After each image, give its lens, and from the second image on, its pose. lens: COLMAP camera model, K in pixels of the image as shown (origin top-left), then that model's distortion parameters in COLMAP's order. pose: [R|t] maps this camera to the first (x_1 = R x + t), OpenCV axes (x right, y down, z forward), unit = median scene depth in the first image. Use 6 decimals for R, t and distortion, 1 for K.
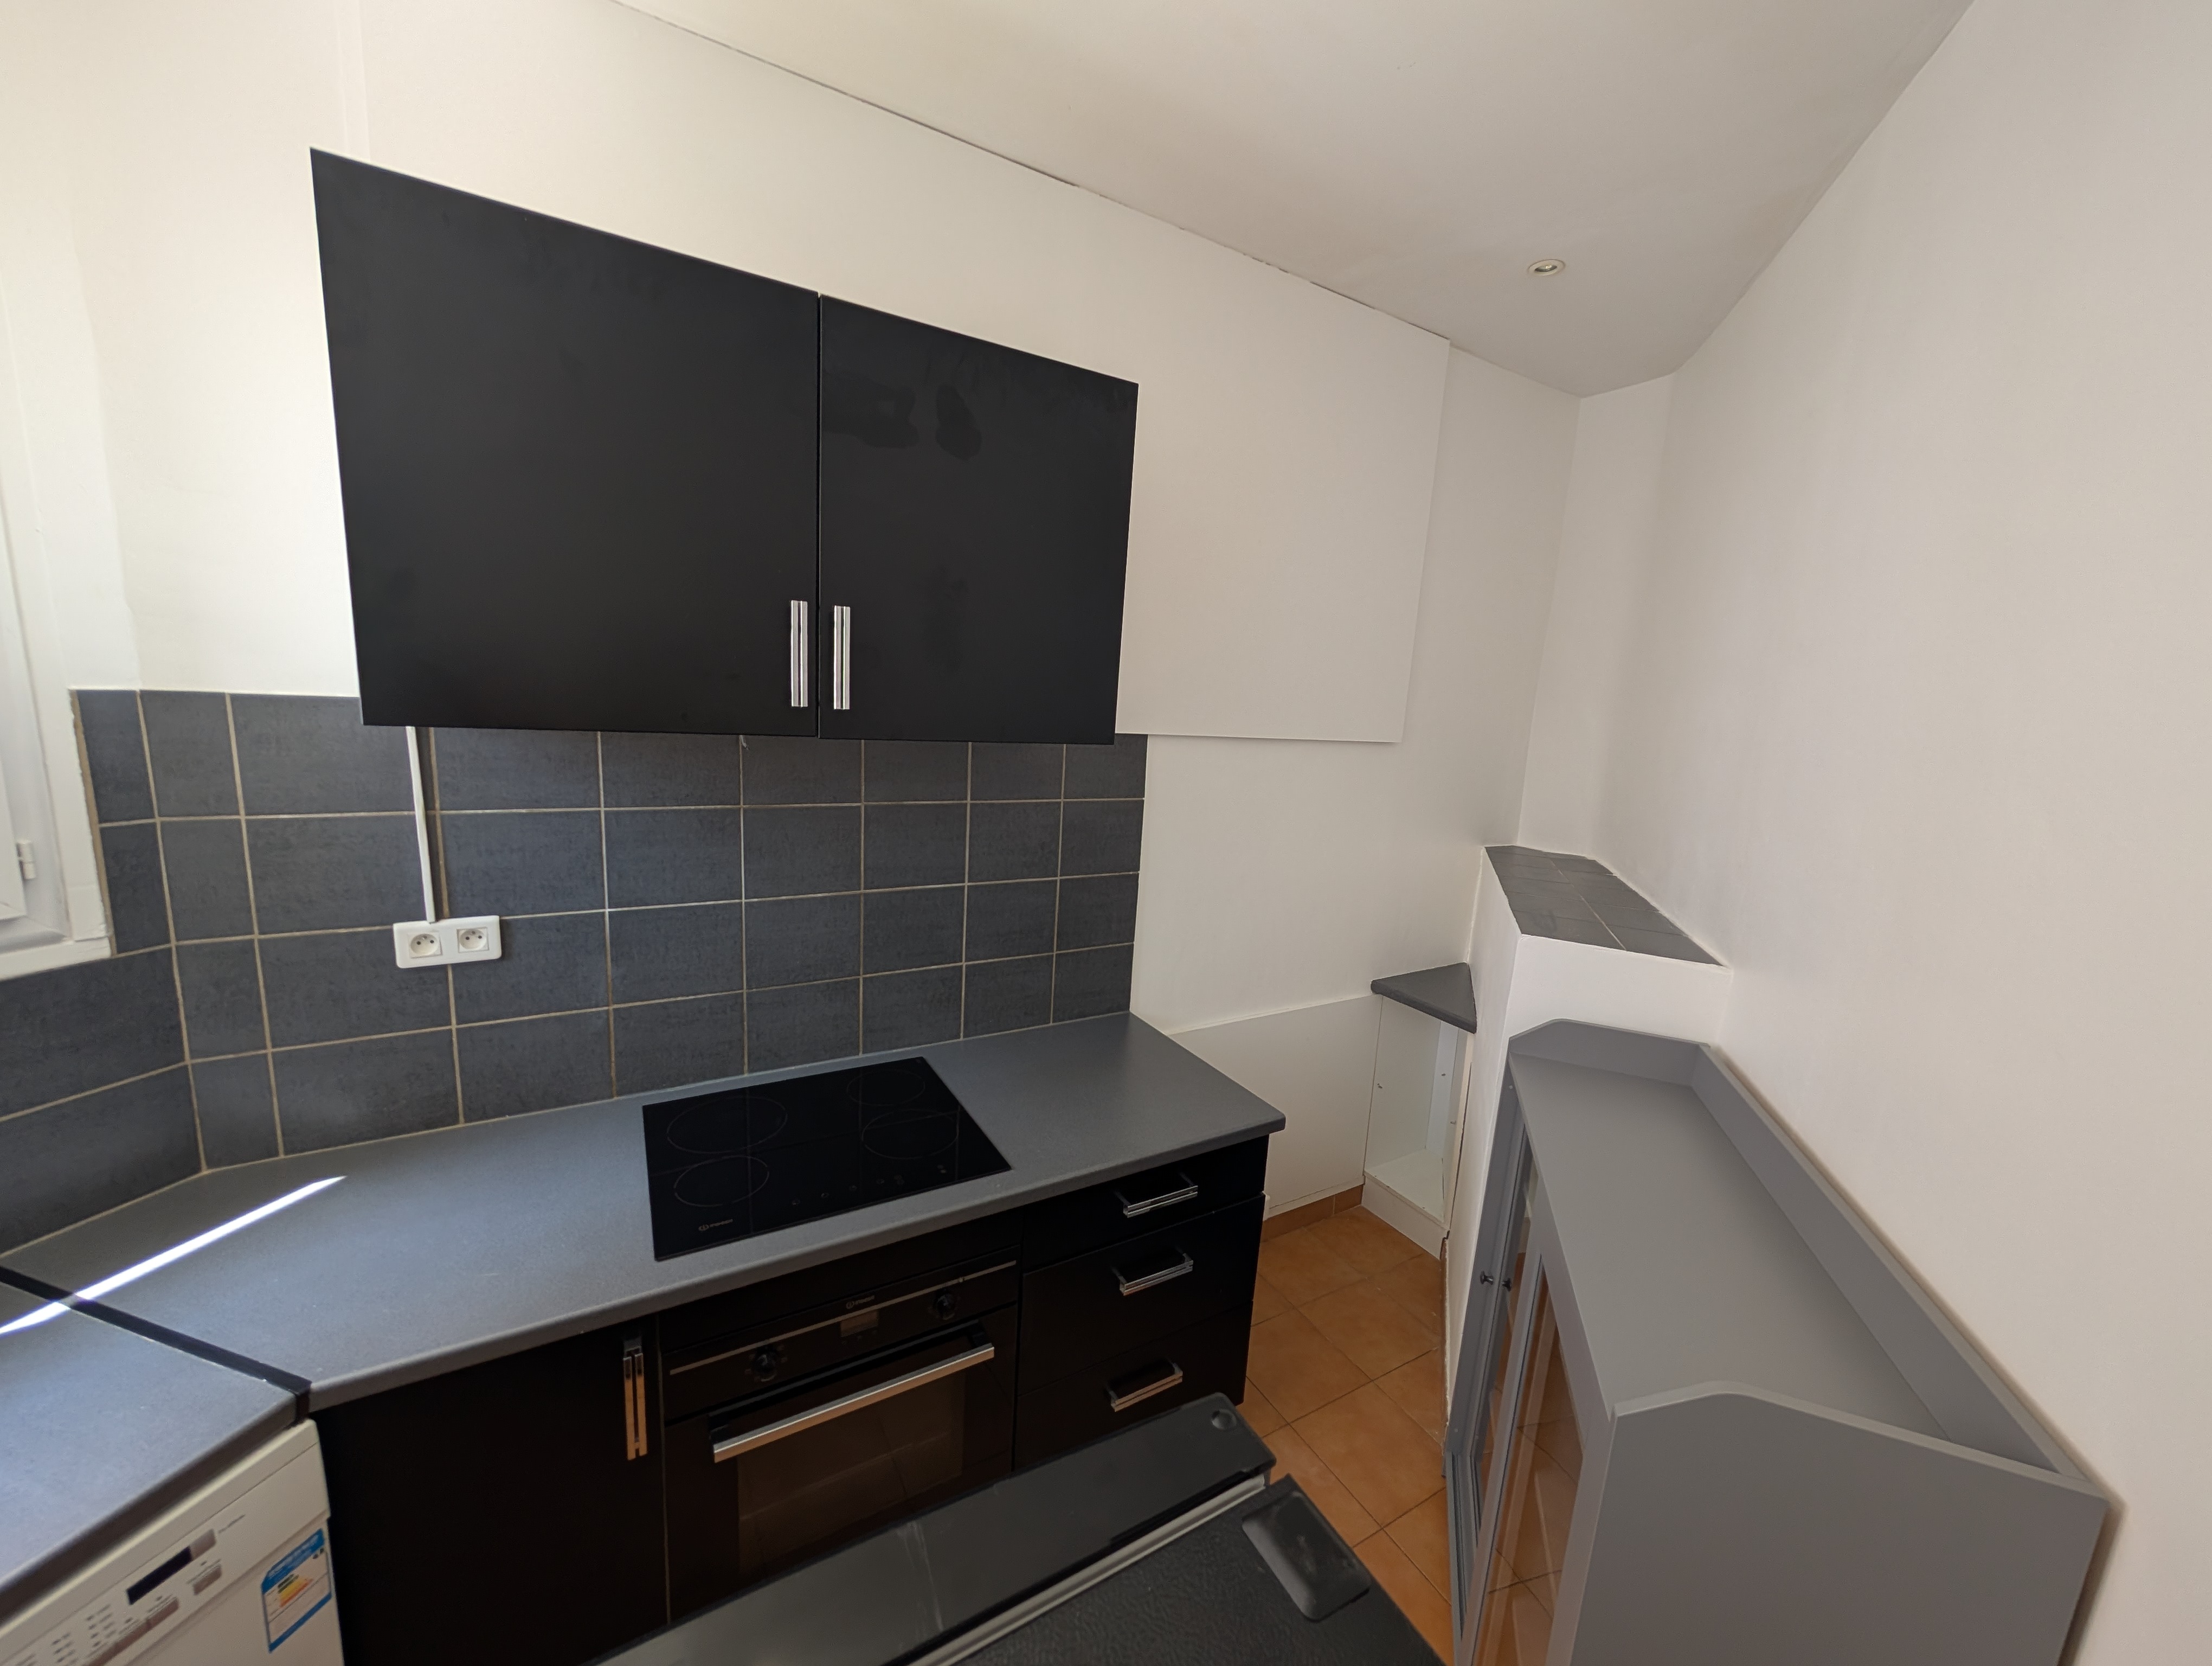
lens RADIAL K [[839.4, 0, 1100.3], [0, 839.4, 836.5], [0, 0, 1]] dist [0.000261, -0.000057]
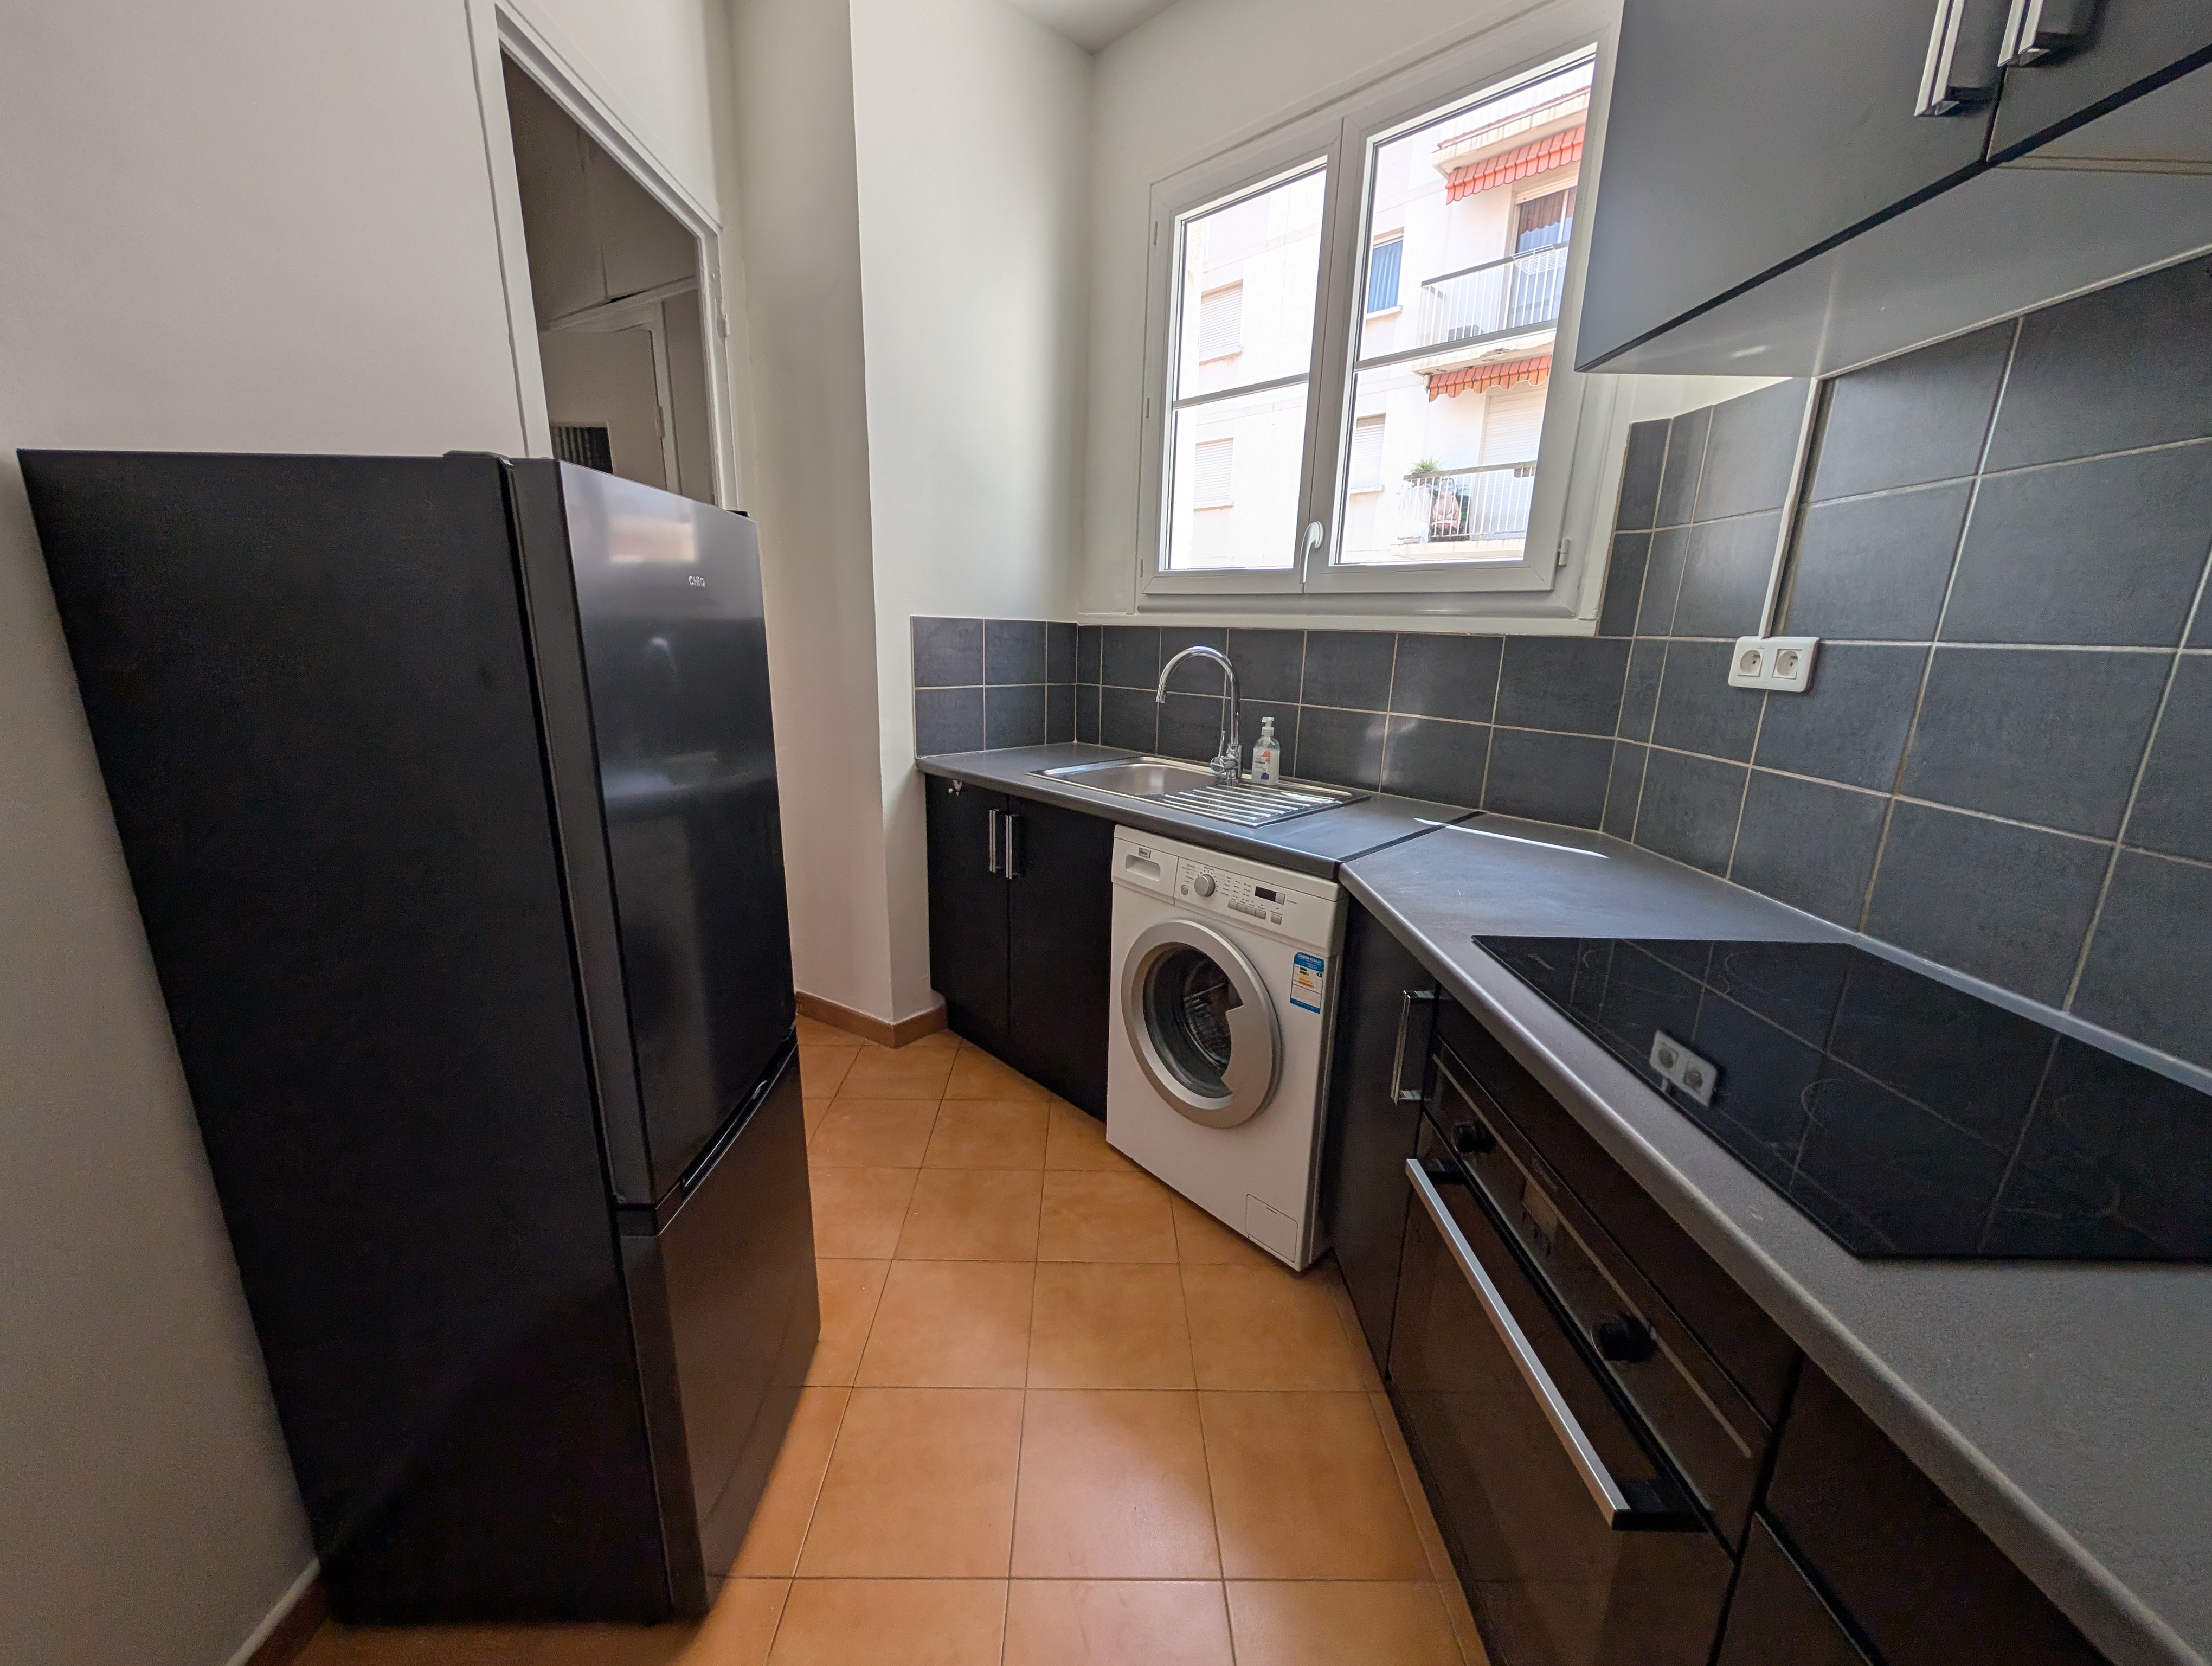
lens RADIAL K [[839.4, 0, 1100.3], [0, 839.4, 836.5], [0, 0, 1]] dist [0.000261, -0.000057]
pose [[-0.494110, 0.140893, -0.857907, 0.337287], [-0.206120, 0.939663, 0.273034, 0.195085], [0.844612, 0.311741, -0.435256, 0.825191]]
